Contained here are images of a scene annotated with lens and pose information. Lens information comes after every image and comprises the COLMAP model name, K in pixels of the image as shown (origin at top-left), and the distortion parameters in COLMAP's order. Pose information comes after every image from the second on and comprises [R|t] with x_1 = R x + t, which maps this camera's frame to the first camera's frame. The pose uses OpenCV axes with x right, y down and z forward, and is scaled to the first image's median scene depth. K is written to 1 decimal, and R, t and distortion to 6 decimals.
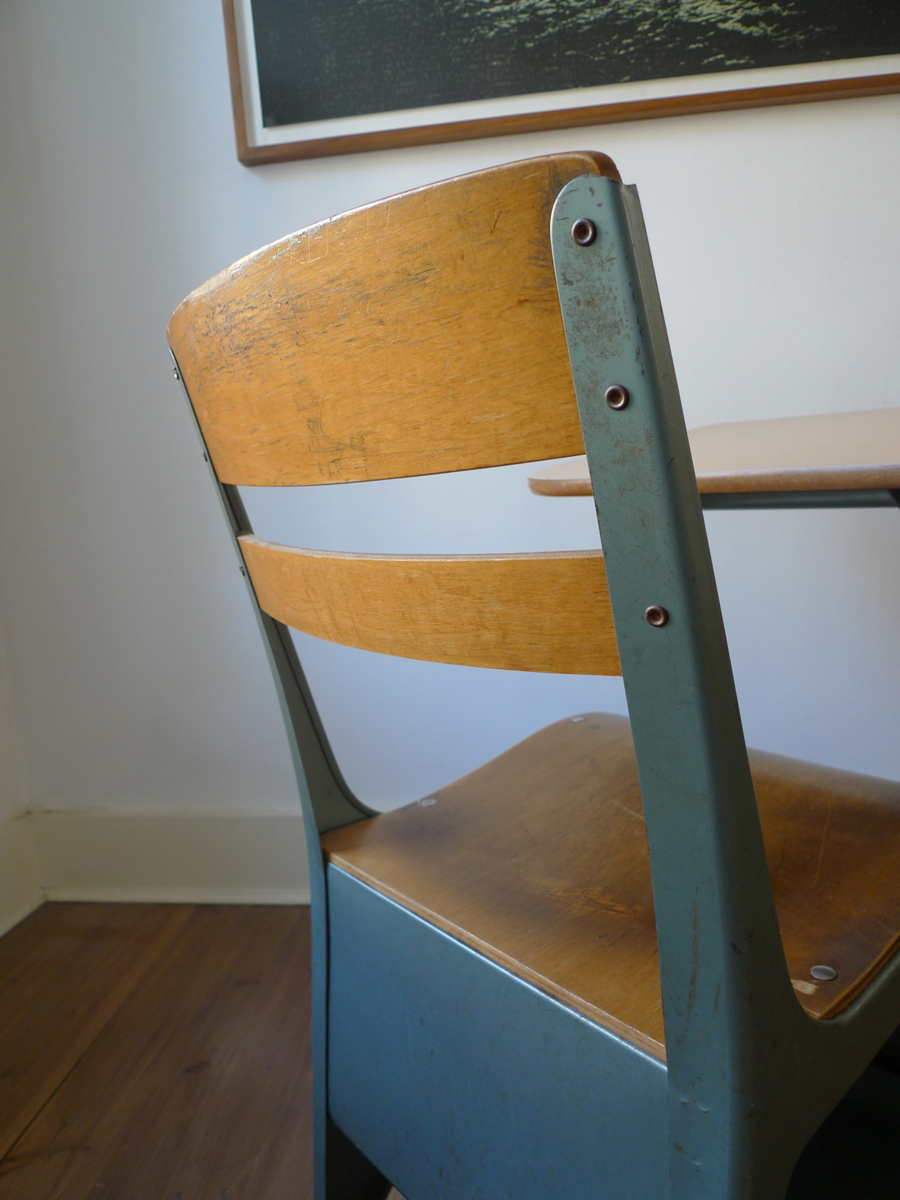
lens RADIAL K [[853.7, 0, 448.7], [0, 853.7, 597.7], [0, 0, 1]] dist [-0.035194, -0.001547]
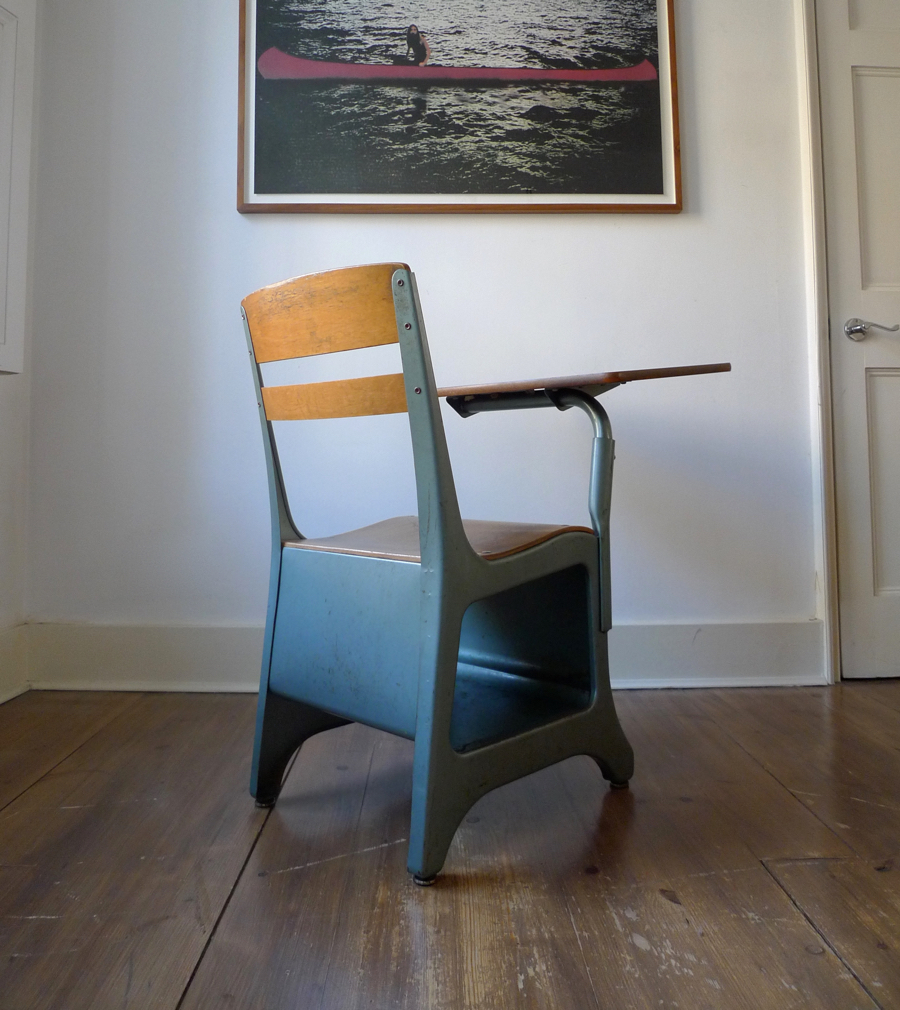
lens RADIAL K [[844.2, 0, 446.9], [0, 844.2, 411.7], [0, 0, 1]] dist [-0.047801, 0.013552]
pose [[0.989201, 0.077067, 0.124664, -0.016785], [-0.048307, 0.974502, -0.219117, 0.262431], [-0.138372, 0.210729, 0.967702, -0.708432]]
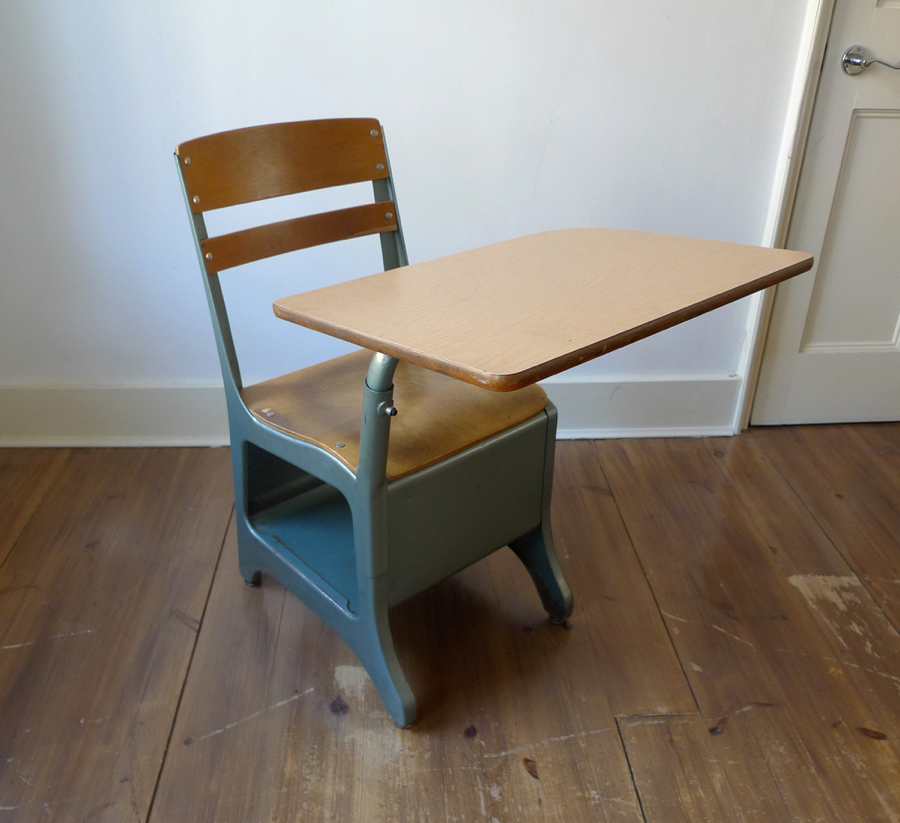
lens RADIAL K [[849.3, 0, 444.4], [0, 849.3, 437.6], [0, 0, 1]] dist [-0.035210, 0.000000]
pose [[0.981418, -0.007910, 0.191721, 0.065371], [-0.060228, 0.935959, 0.346920, -0.260751], [-0.182187, -0.352020, 0.918090, -0.585250]]
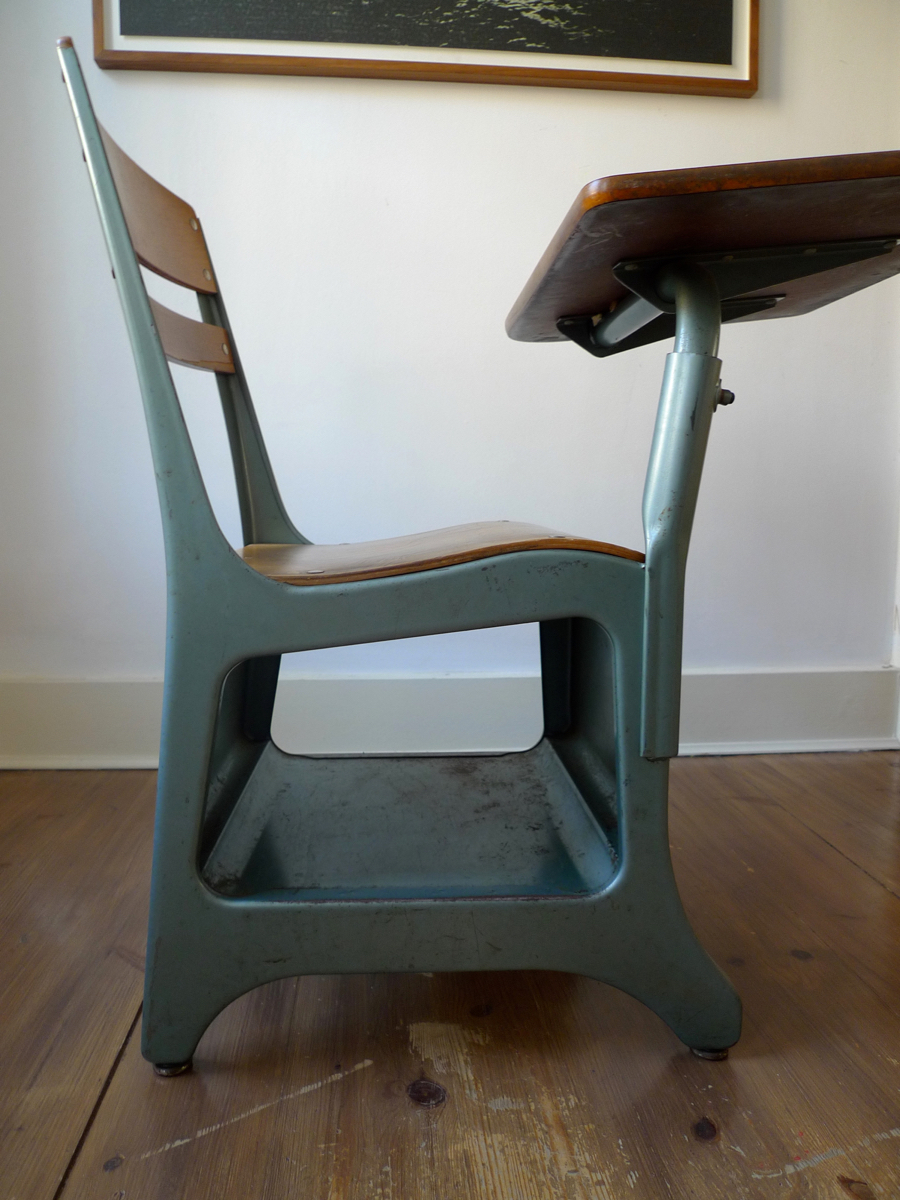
lens RADIAL K [[853.7, 0, 446.2], [0, 853.7, 593.8], [0, 0, 1]] dist [-0.035194, -0.001547]
pose [[0.977840, 0.053150, 0.202497, 0.016141], [-0.045127, 0.998010, -0.044035, 0.237953], [-0.204434, 0.033921, 0.978292, -0.152779]]
